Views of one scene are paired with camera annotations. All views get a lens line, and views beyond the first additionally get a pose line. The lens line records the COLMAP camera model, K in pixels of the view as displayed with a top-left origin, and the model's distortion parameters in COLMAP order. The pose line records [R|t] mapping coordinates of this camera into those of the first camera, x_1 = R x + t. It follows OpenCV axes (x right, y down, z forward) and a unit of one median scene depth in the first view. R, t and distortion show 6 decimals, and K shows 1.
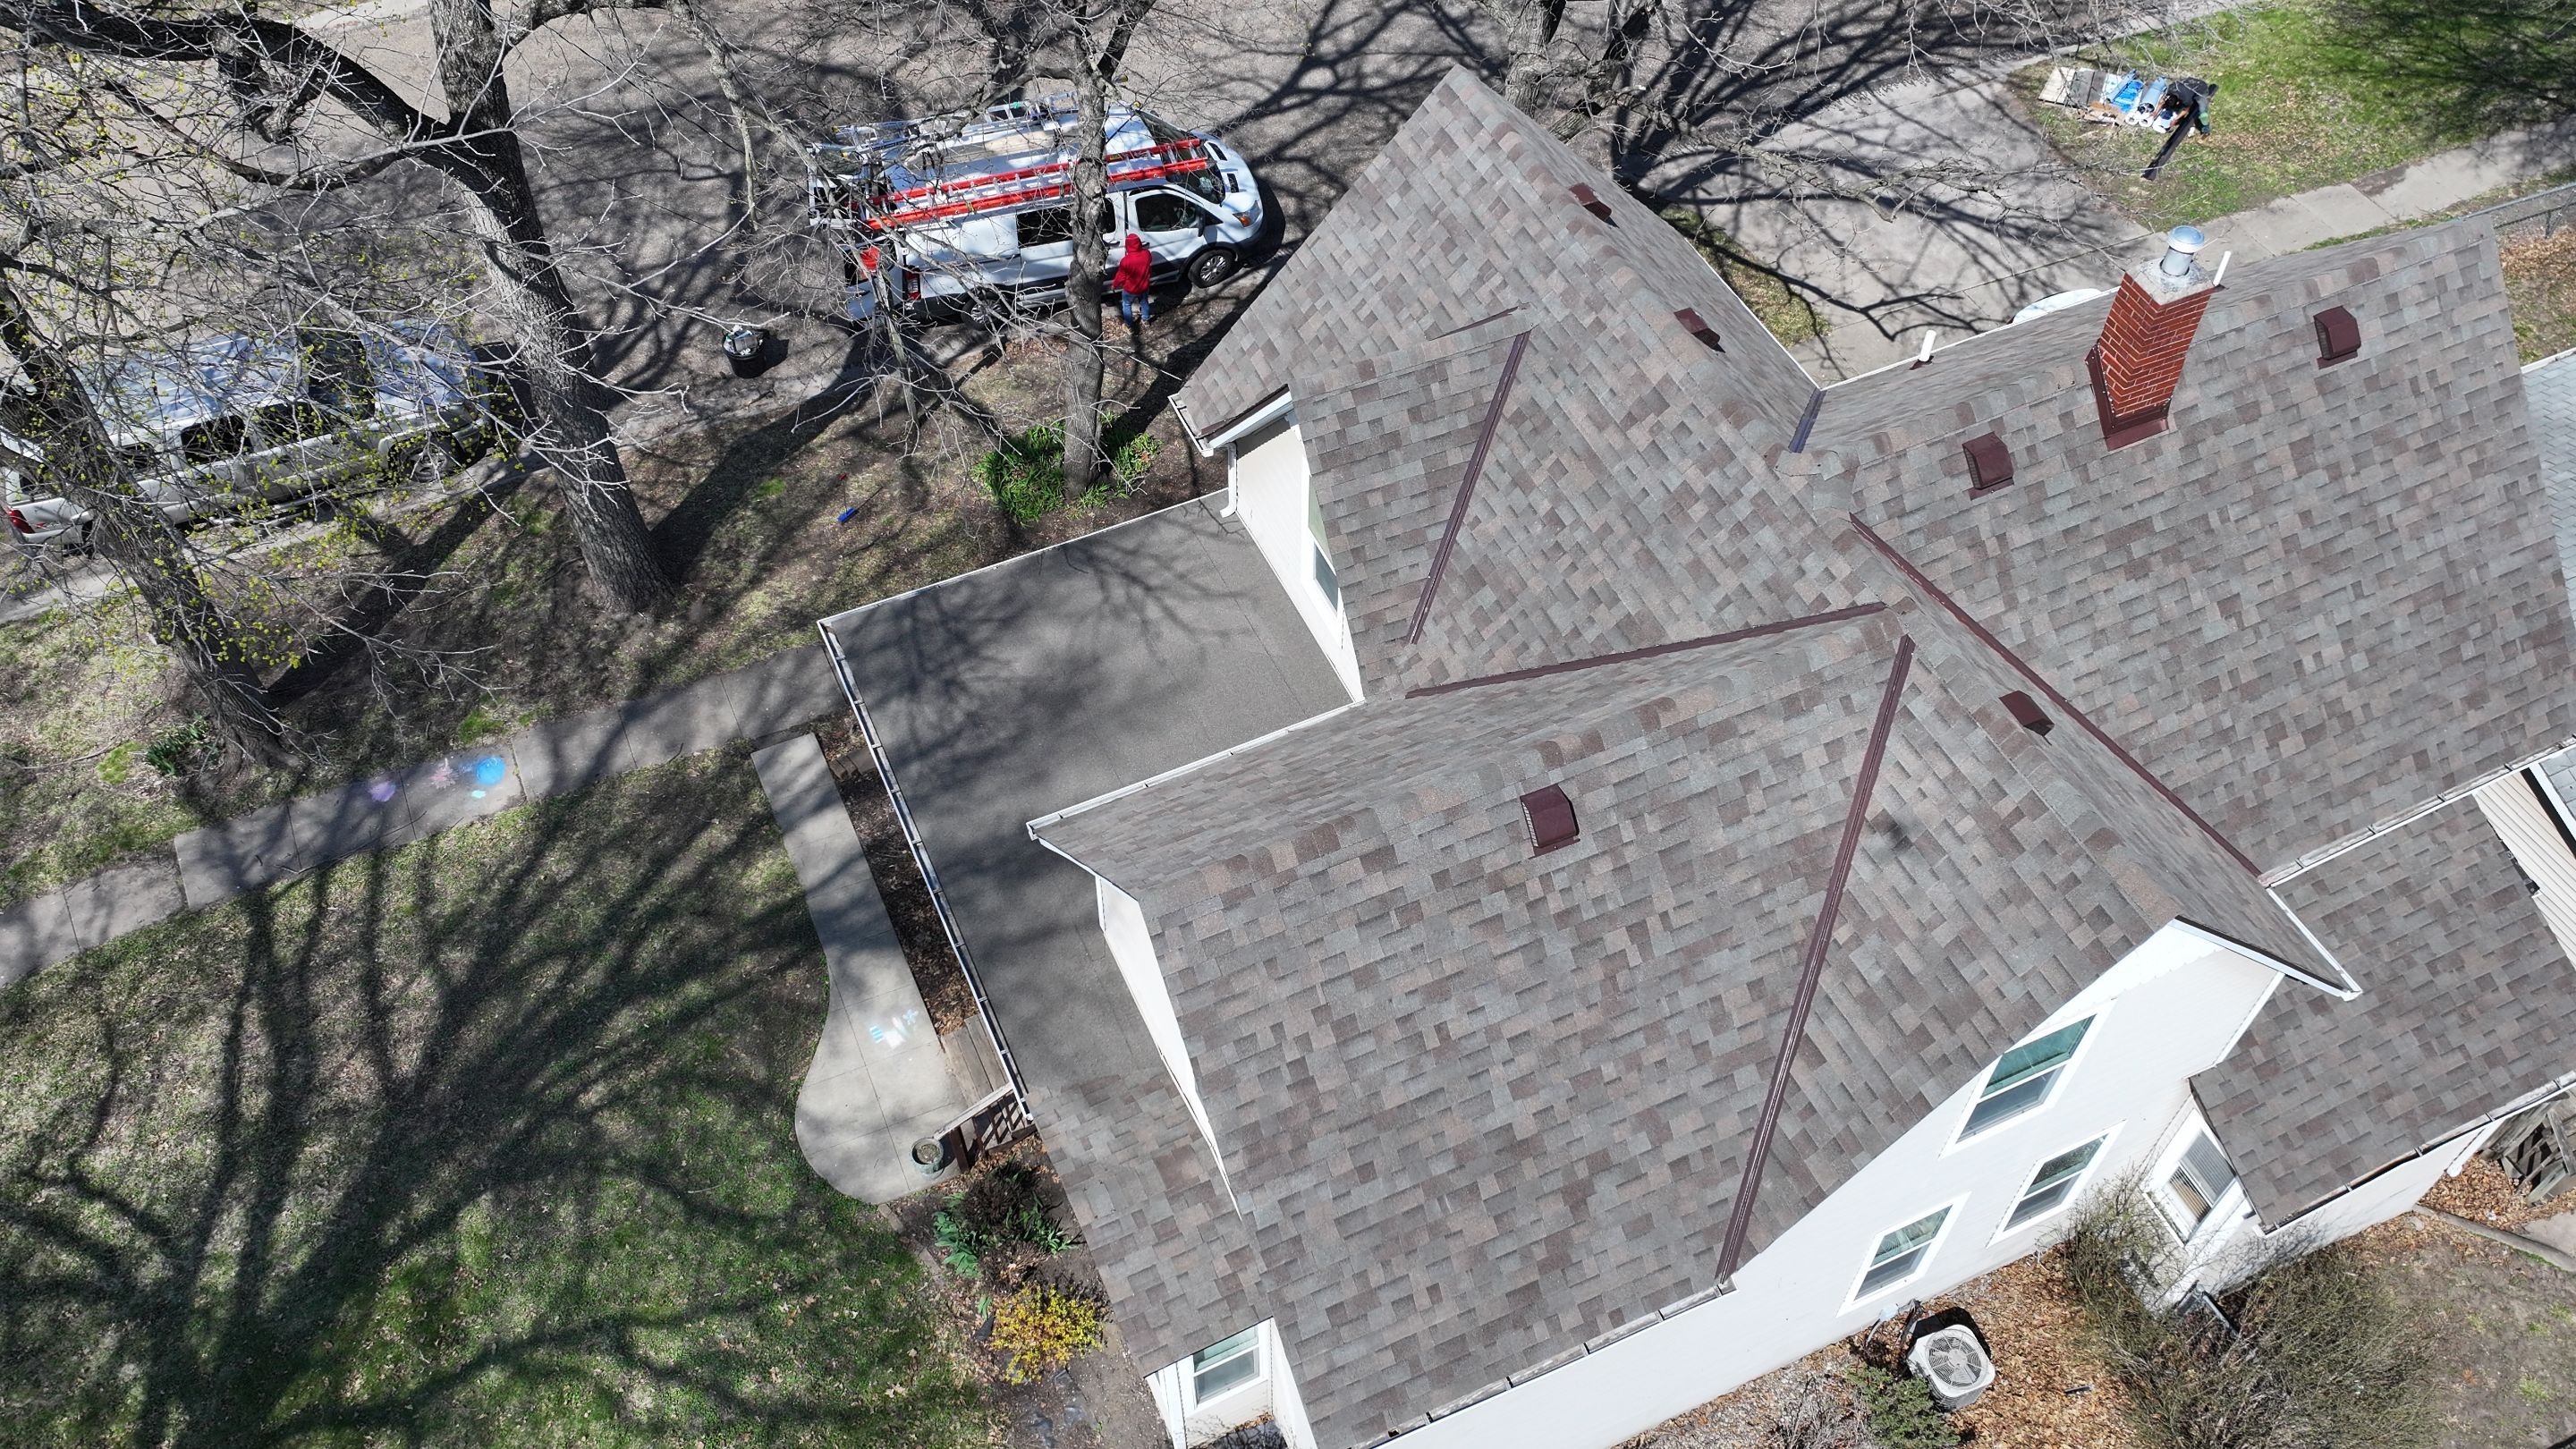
lens RADIAL K [[2074.5, 0, 1288.2], [0, 2074.5, 725.9], [0, 0, 1]] dist [0.008698, -0.009710]
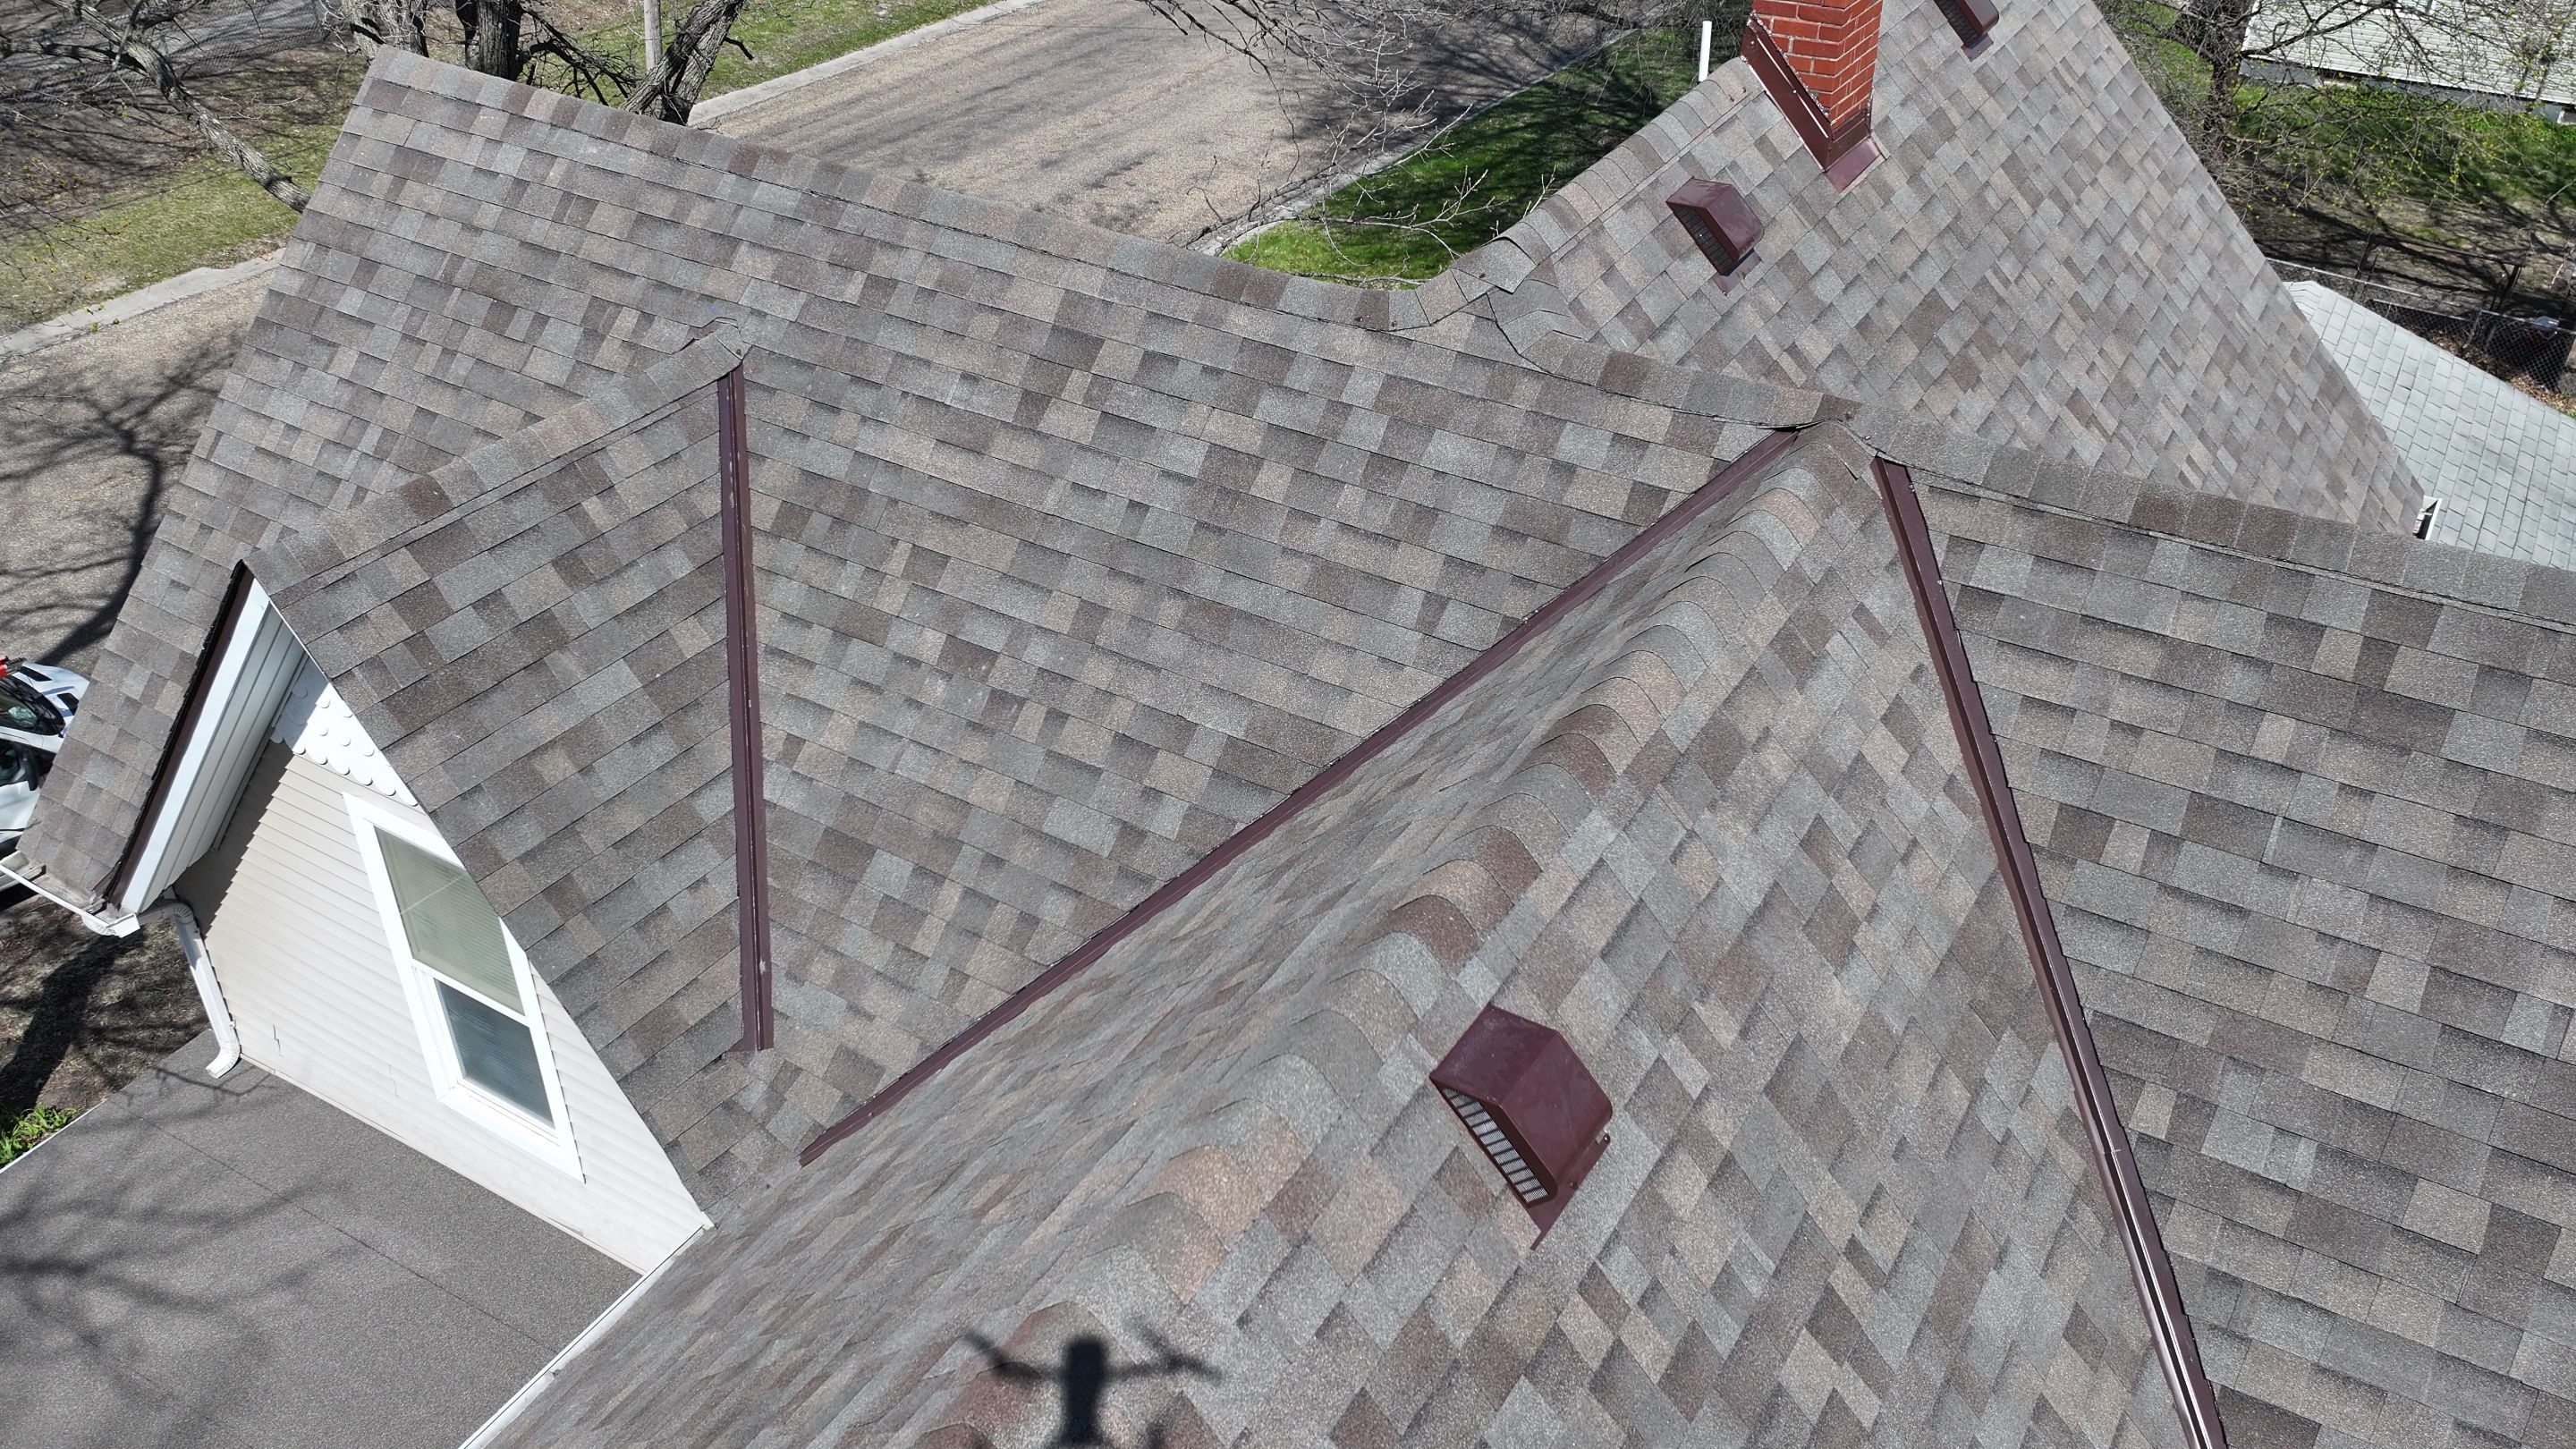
lens RADIAL K [[2074.5, 0, 1285.1], [0, 2074.5, 722.4], [0, 0, 1]] dist [0.008698, -0.009710]
pose [[0.826673, -0.315164, 0.466136, -0.030466], [0.439958, 0.878484, -0.186286, 0.029030], [-0.350782, 0.359078, 0.864878, 0.574197]]
